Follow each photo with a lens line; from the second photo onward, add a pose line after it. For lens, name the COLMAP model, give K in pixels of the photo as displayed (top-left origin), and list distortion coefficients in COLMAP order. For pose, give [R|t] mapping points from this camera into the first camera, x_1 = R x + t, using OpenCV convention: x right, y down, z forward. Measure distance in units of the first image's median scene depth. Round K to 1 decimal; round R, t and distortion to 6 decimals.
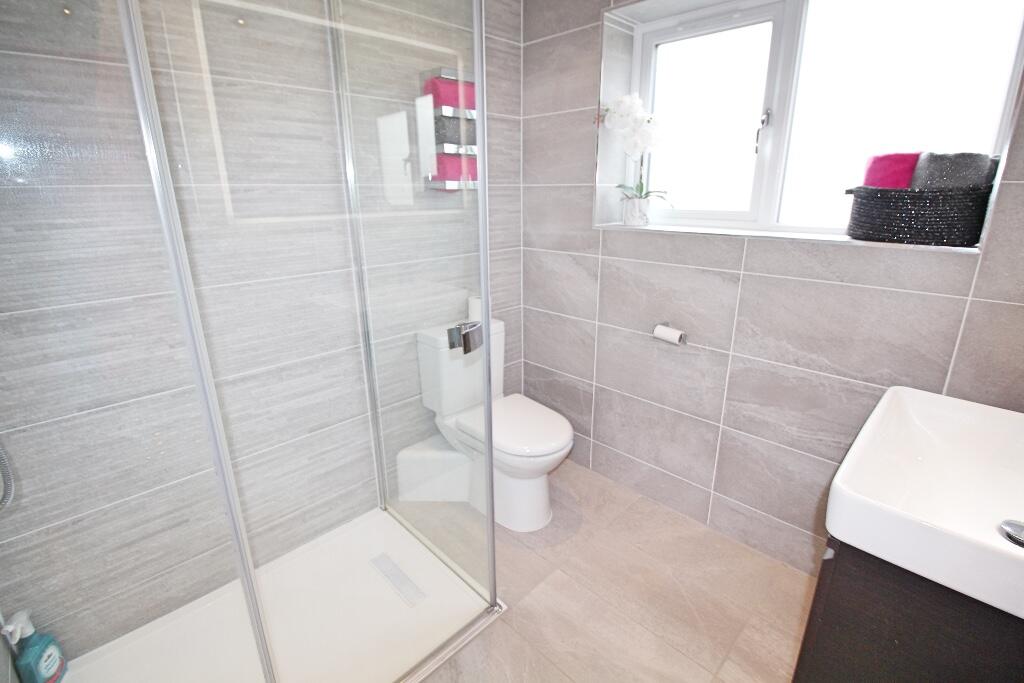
lens RADIAL K [[473.8, 0, 516.0], [0, 473.8, 332.9], [0, 0, 1]] dist [-0.011722, -0.000314]
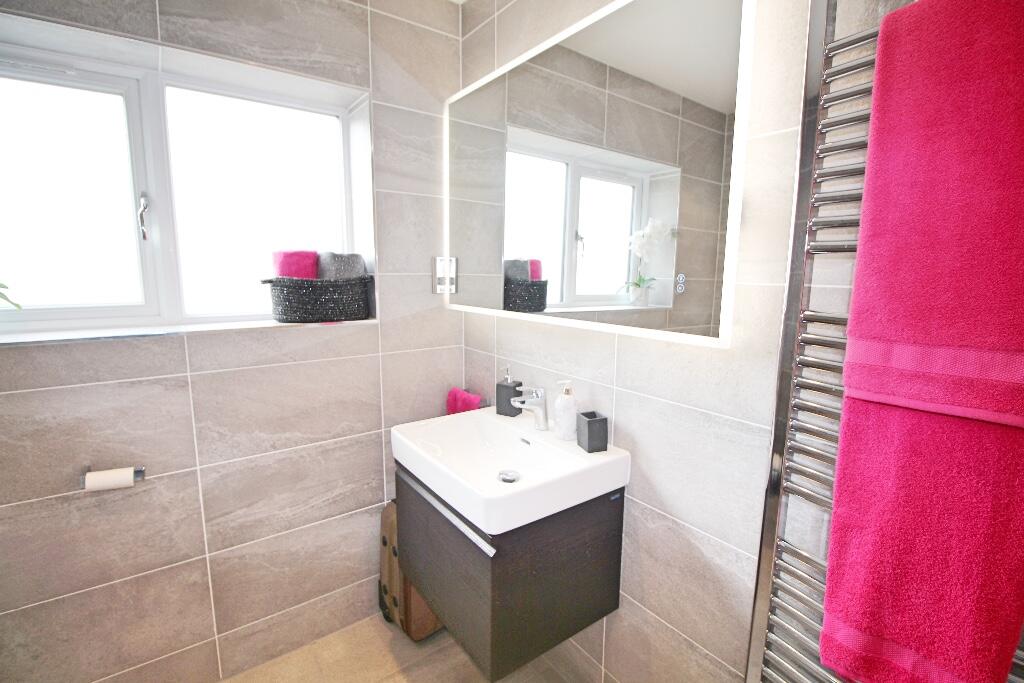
lens RADIAL K [[470.8, 0, 512.0], [0, 470.8, 341.5], [0, 0, 1]] dist [-0.001864, -0.011771]
pose [[0.144143, -0.138082, 0.979875, -0.279919], [0.281981, 0.954894, 0.093081, -0.101491], [-0.948530, 0.262890, 0.176578, 0.283086]]
